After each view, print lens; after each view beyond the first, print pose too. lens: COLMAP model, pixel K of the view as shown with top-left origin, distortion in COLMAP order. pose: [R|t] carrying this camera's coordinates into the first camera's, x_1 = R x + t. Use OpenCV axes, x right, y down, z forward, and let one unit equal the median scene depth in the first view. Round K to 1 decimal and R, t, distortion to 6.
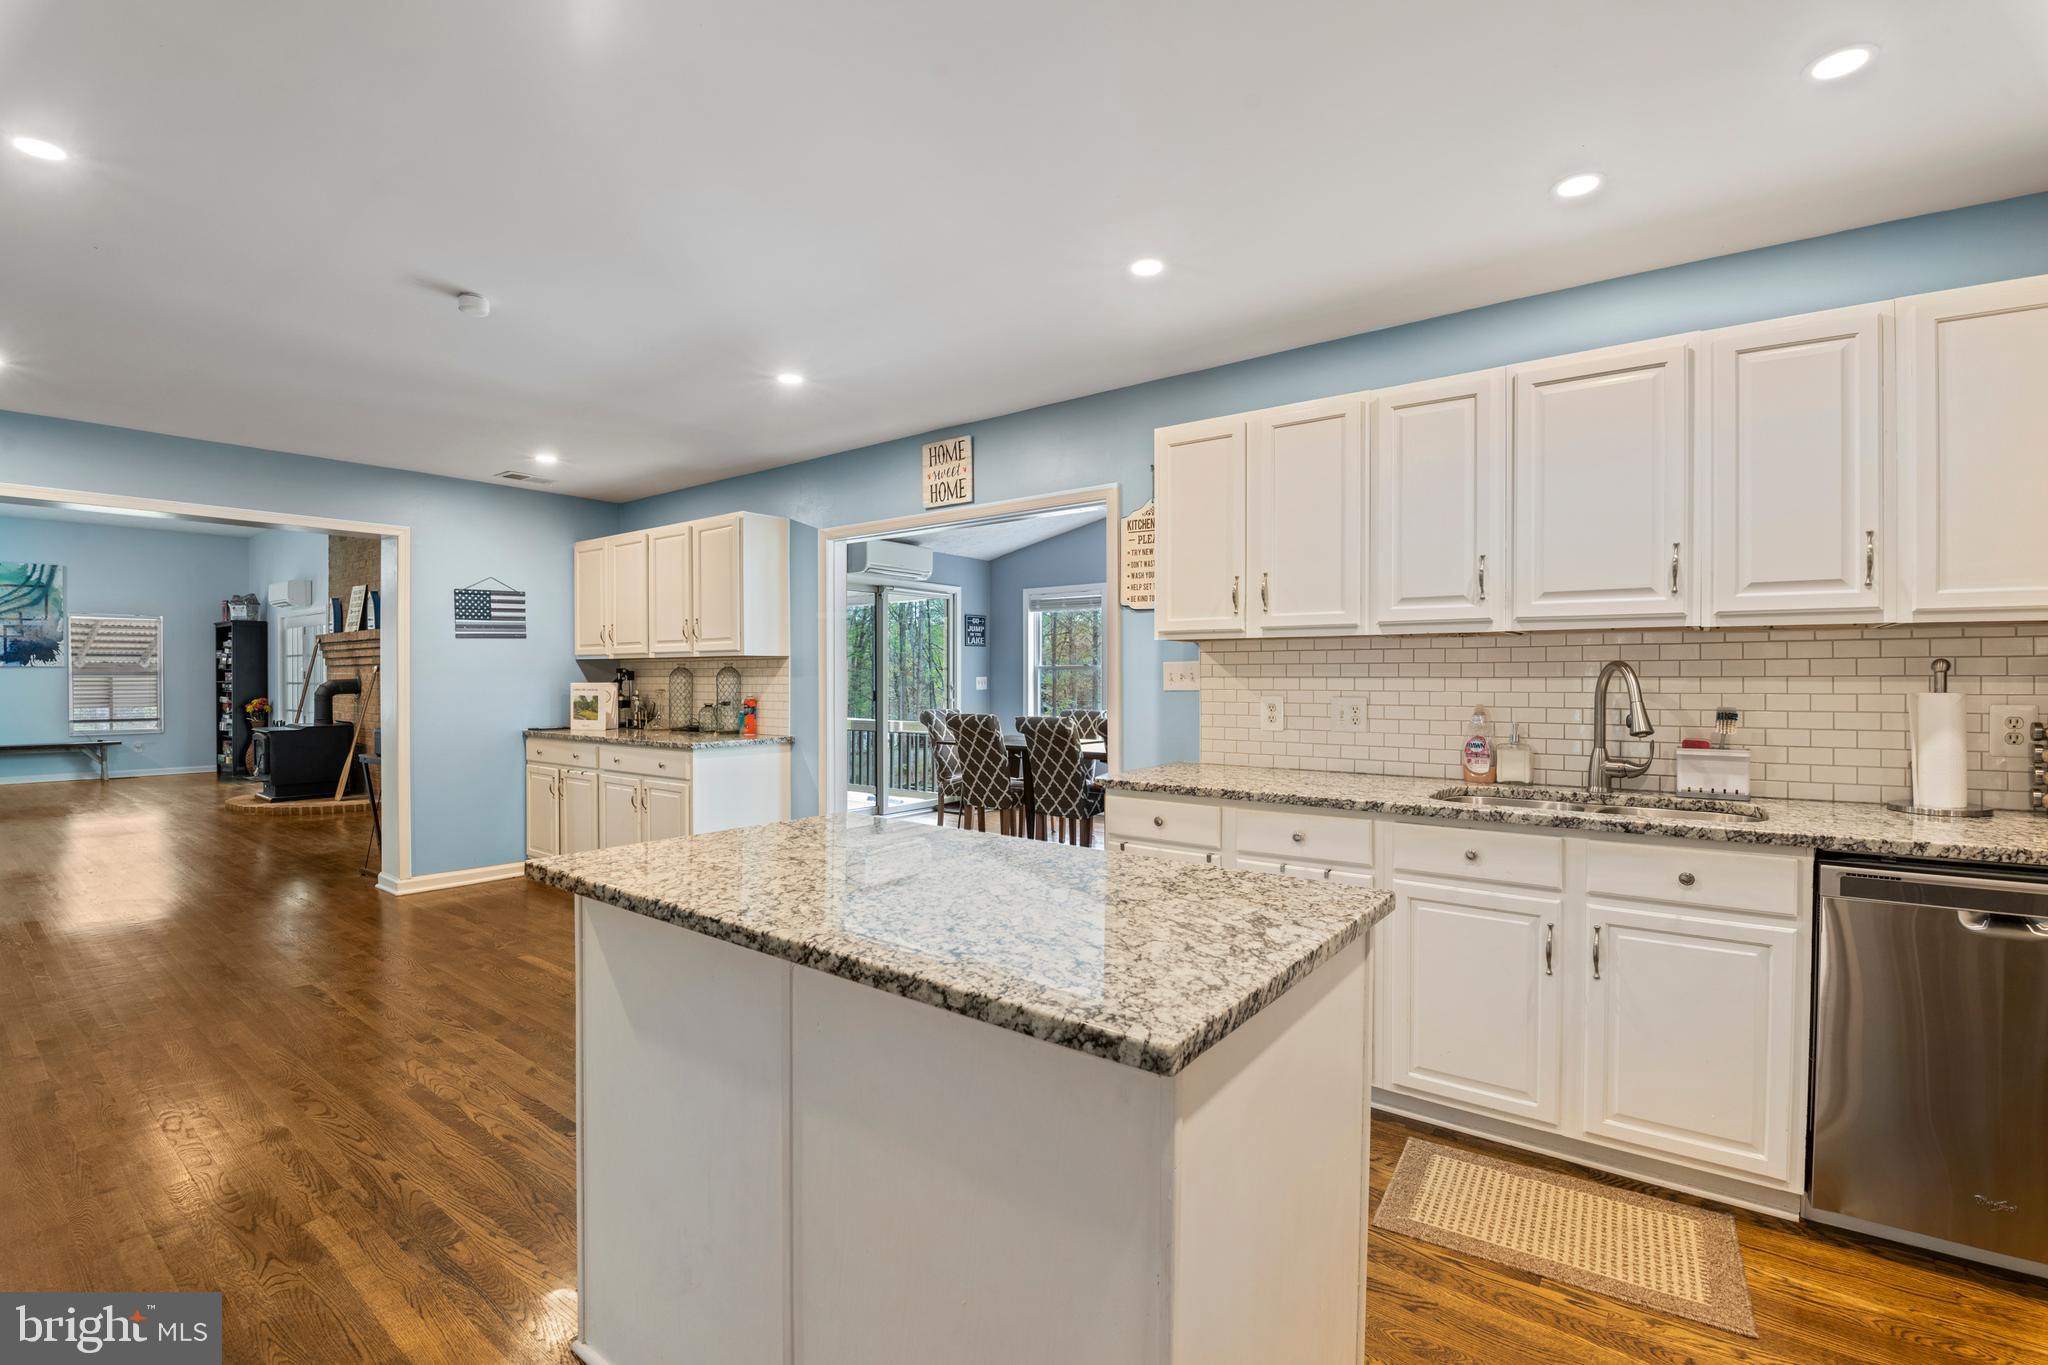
lens RADIAL K [[897.9, 0, 1031.1], [0, 897.9, 675.9], [0, 0, 1]] dist [-0.014845, -0.008039]
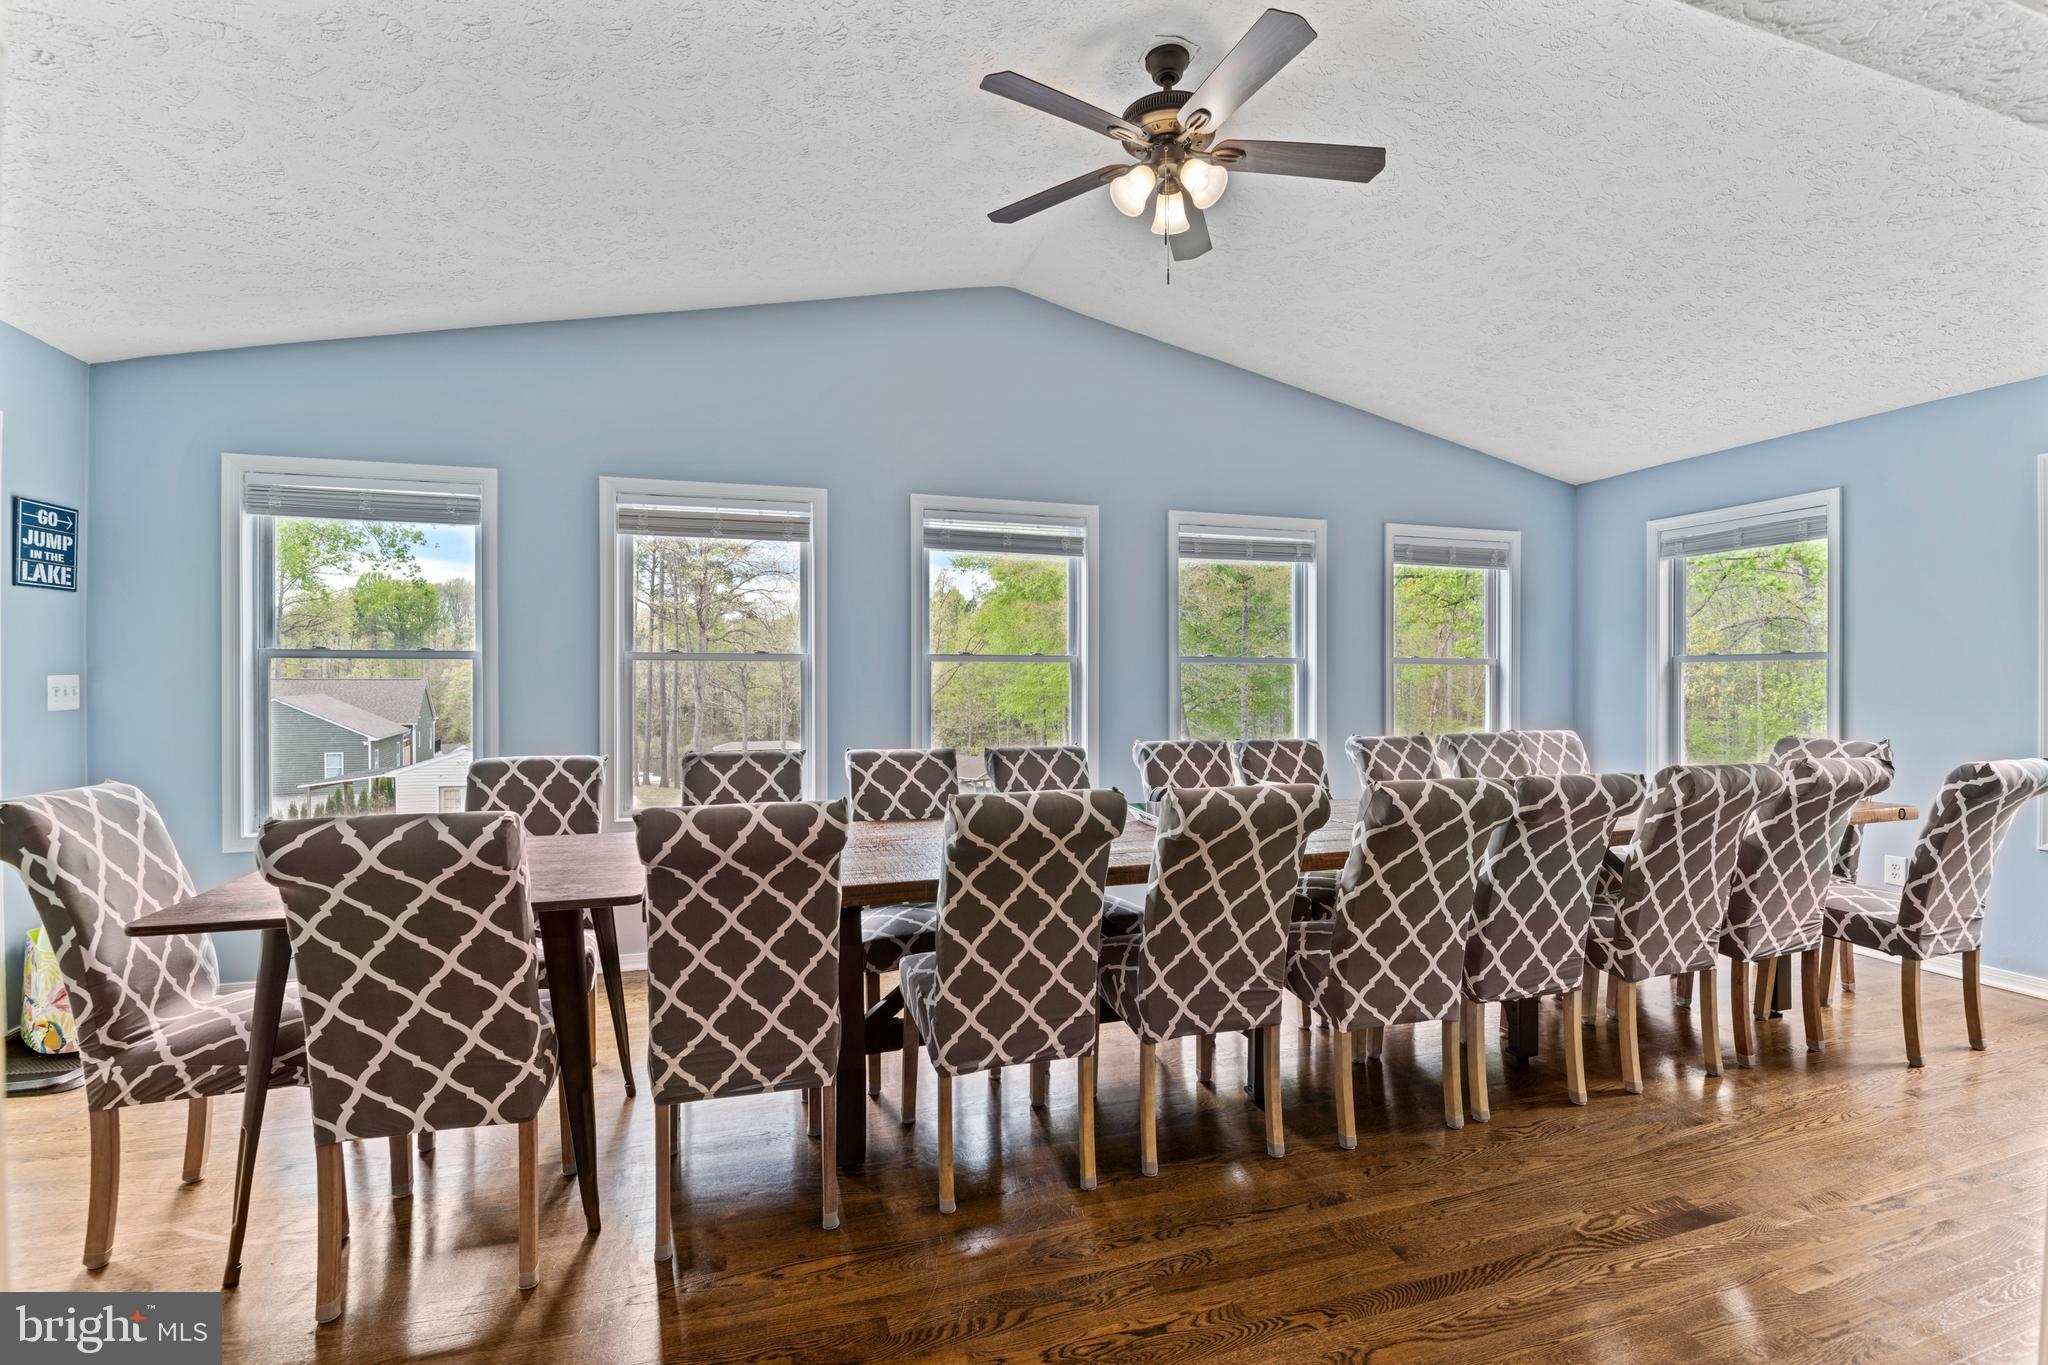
lens RADIAL K [[897.9, 0, 1031.1], [0, 897.9, 675.9], [0, 0, 1]] dist [-0.014845, -0.008039]
pose [[0.577727, 0.006031, 0.816208, -0.207548], [-0.006067, 0.999977, -0.003095, 0.001698], [-0.816207, -0.003164, 0.577750, 0.835986]]
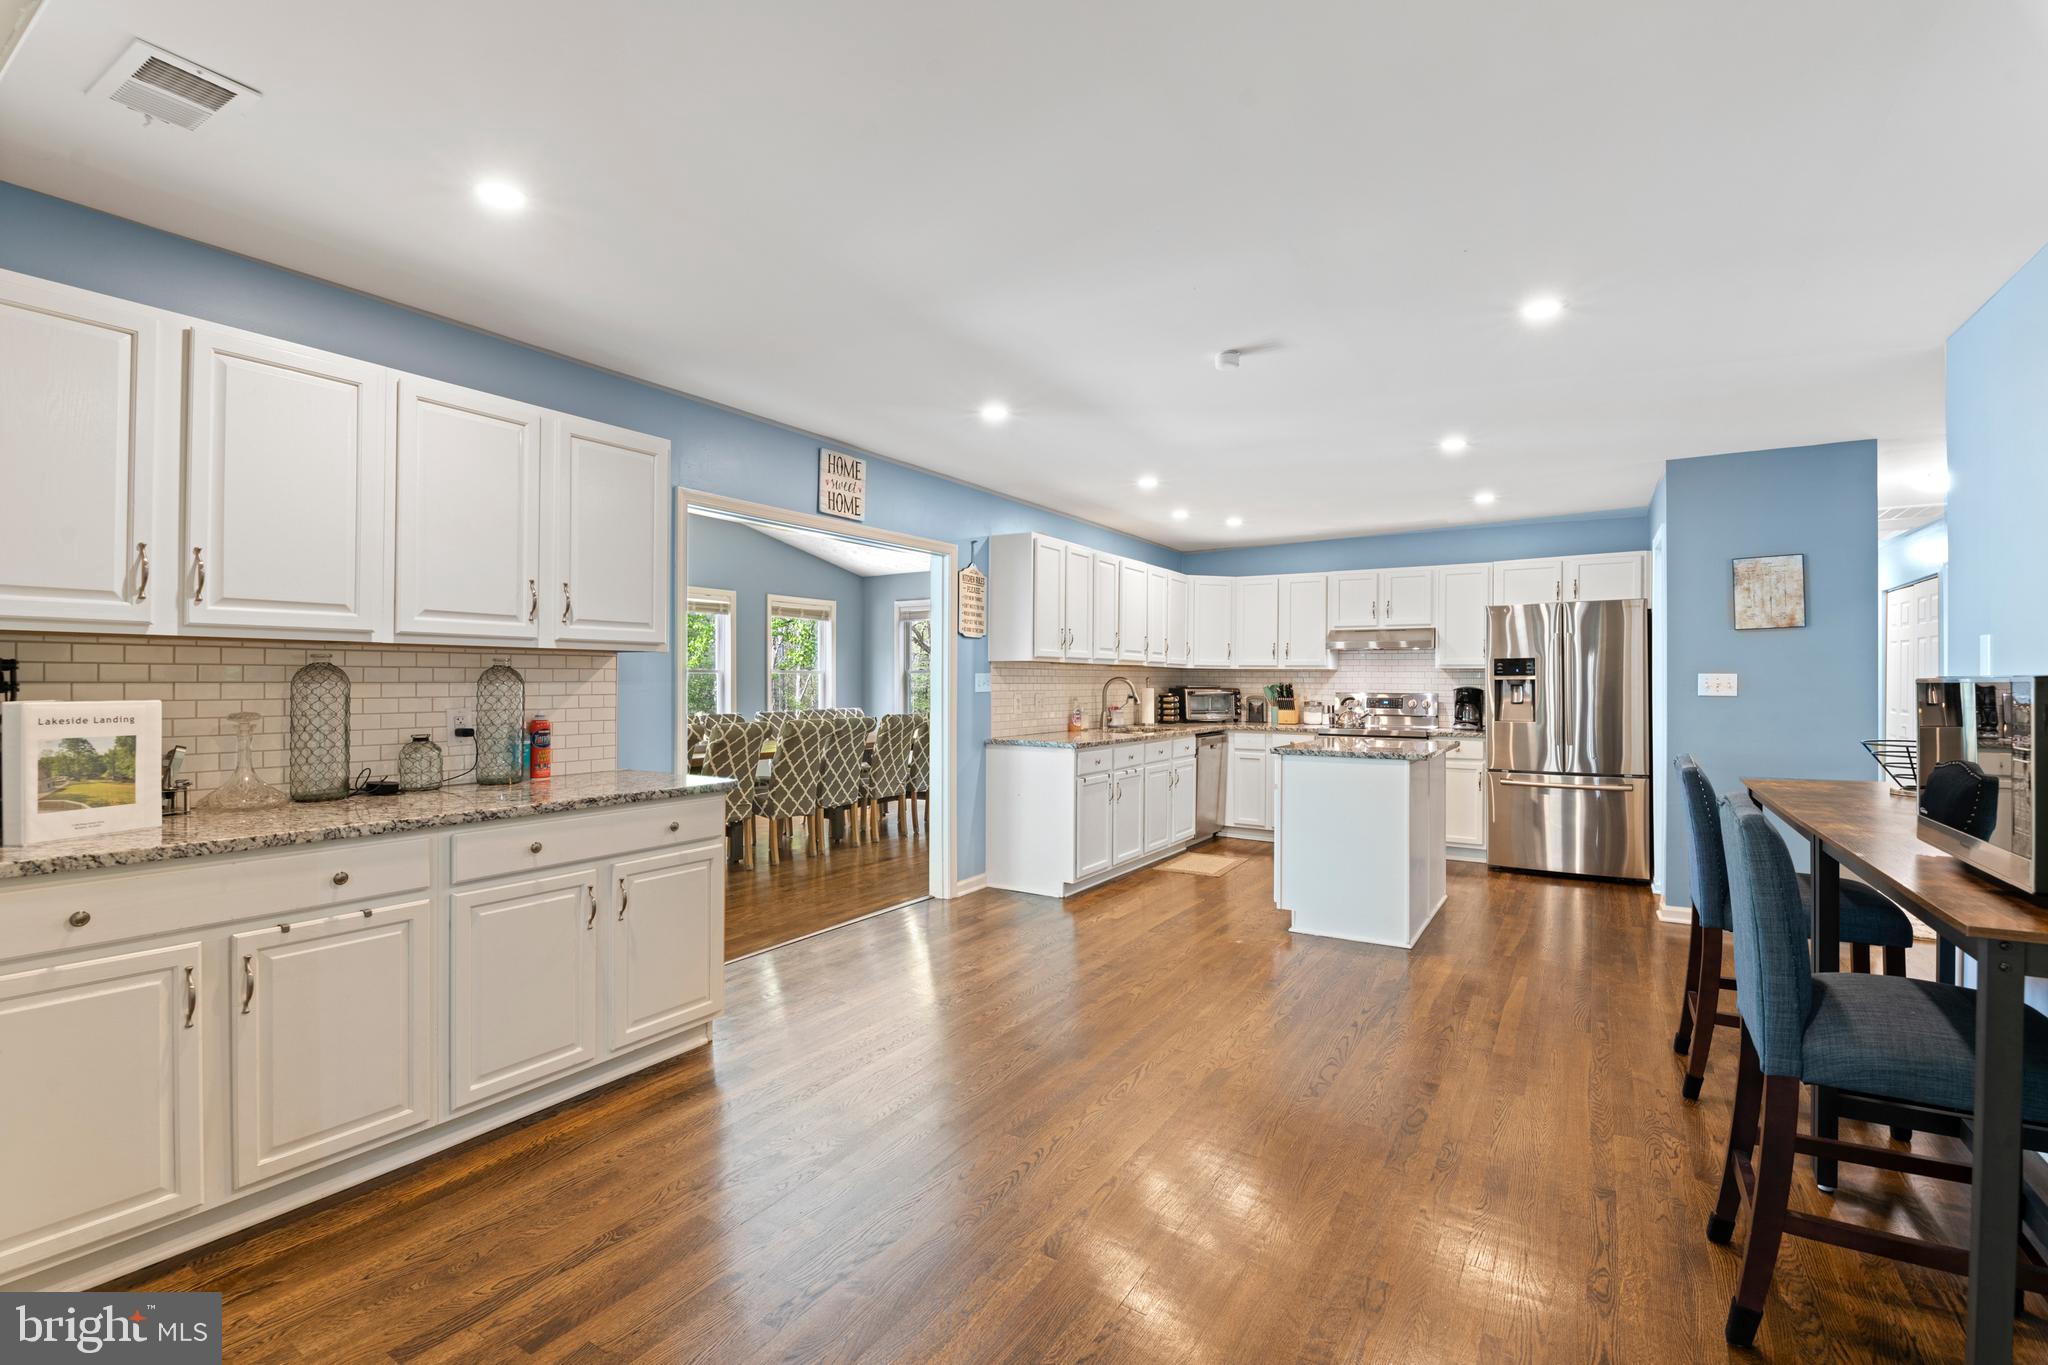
lens RADIAL K [[907.0, 0, 1011.8], [0, 907.0, 666.0], [0, 0, 1]] dist [0.000412, -0.000031]
pose [[-0.073872, 0.019070, 0.997085, -0.967766], [0.000192, 0.999817, -0.019108, 0.001354], [-0.997268, -0.001220, -0.073862, 0.744096]]
